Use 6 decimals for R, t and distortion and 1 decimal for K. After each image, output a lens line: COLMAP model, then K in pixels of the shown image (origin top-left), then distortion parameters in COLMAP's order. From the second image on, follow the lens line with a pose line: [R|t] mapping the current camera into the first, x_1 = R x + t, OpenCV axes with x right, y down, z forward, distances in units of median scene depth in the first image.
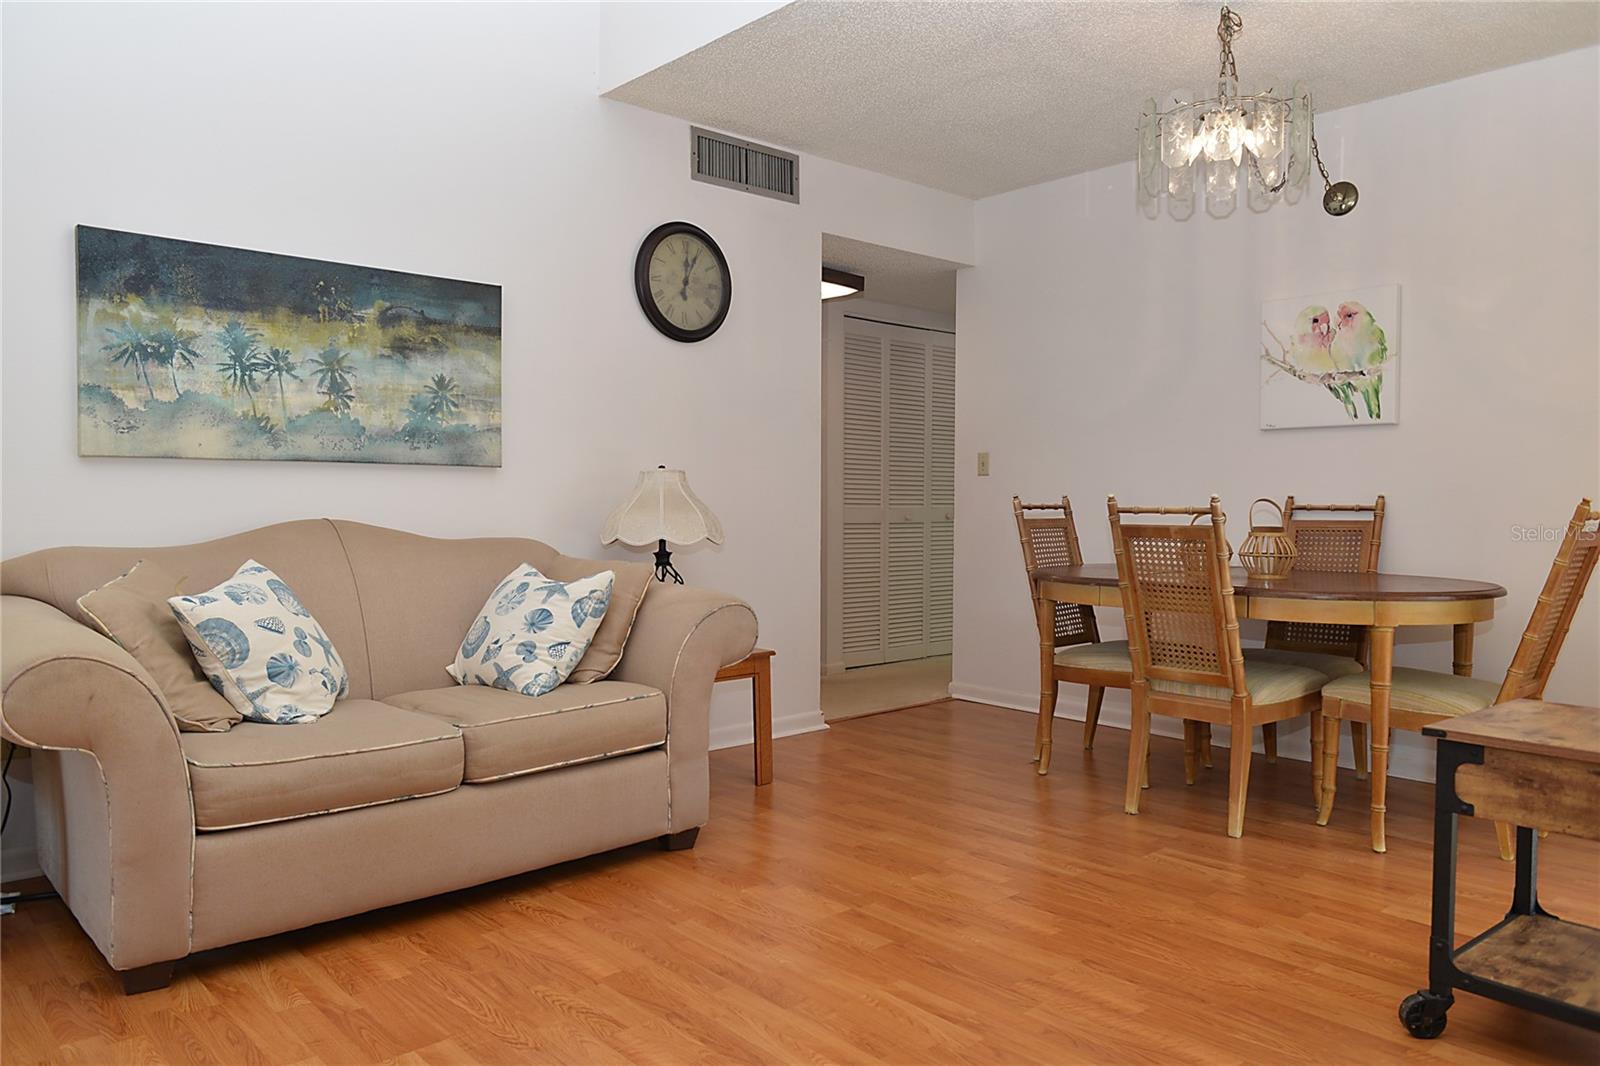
lens RADIAL K [[1119.1, 0, 800.0], [0, 1119.1, 533.0], [0, 0, 1]] dist [0.002880, 0.000330]
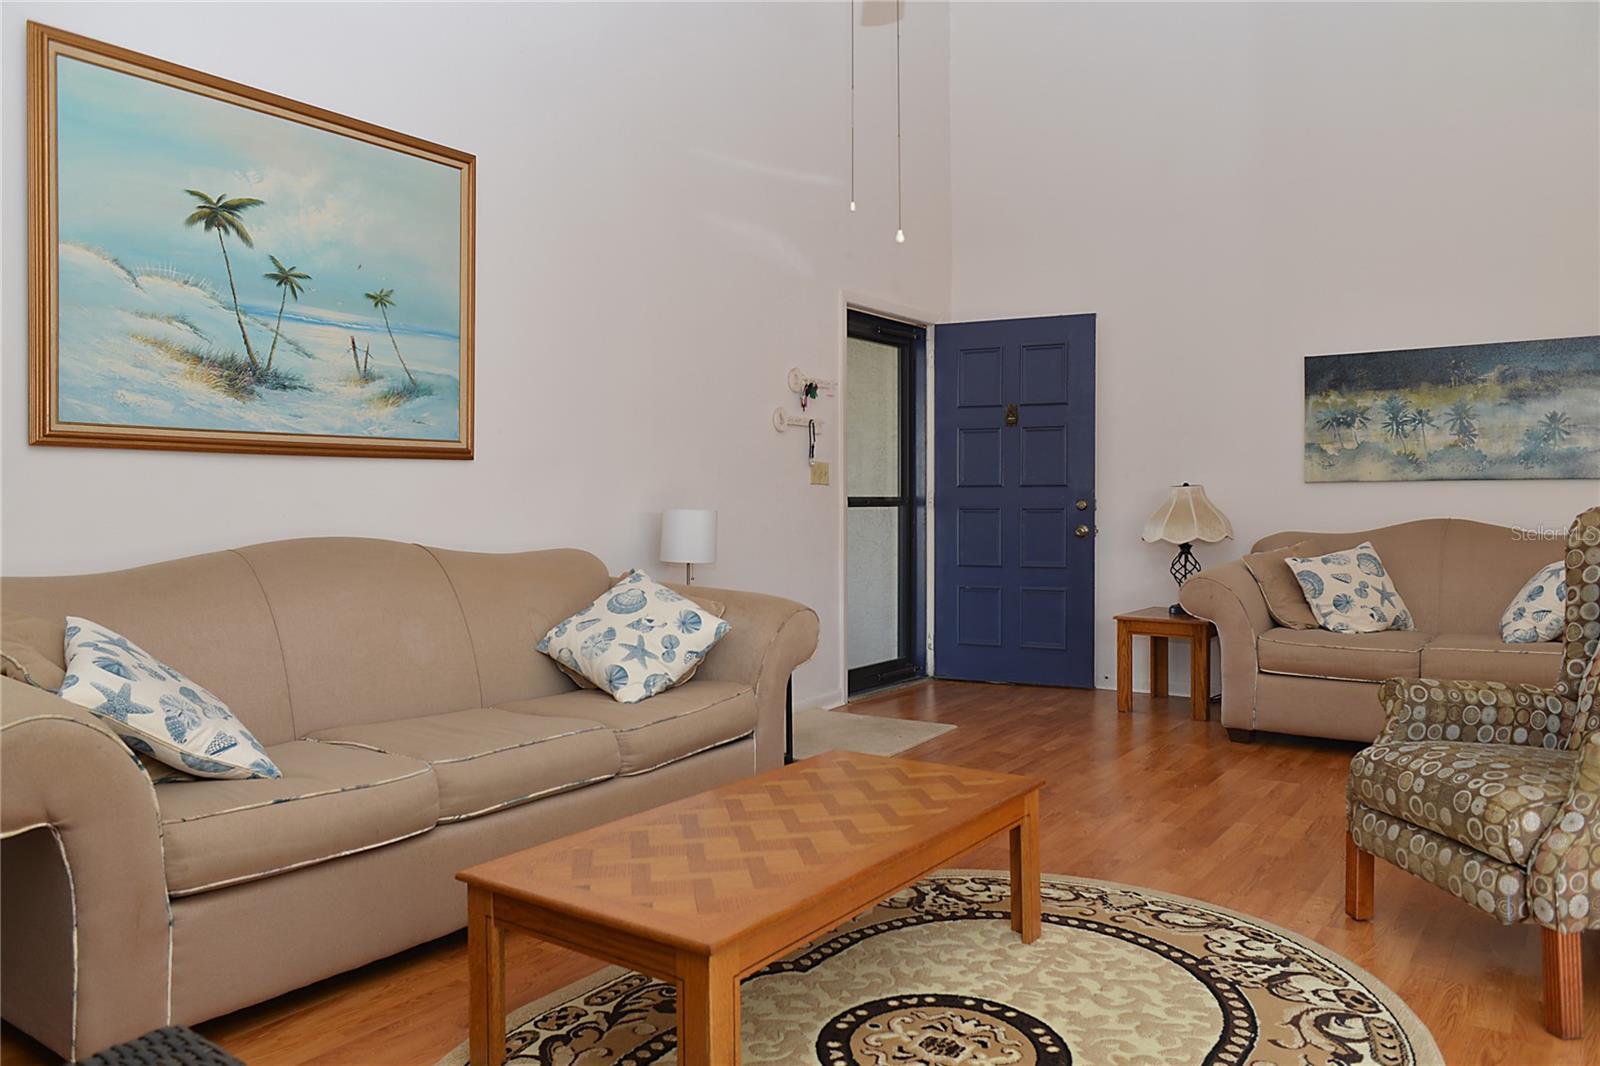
lens RADIAL K [[1122.3, 0, 803.0], [0, 1122.3, 498.0], [0, 0, 1]] dist [0.005462, -0.001197]
pose [[0.203936, -0.008648, -0.978946, 0.887593], [-0.024520, 0.999602, -0.013939, 0.002089], [0.978677, 0.026847, 0.203643, -0.157564]]
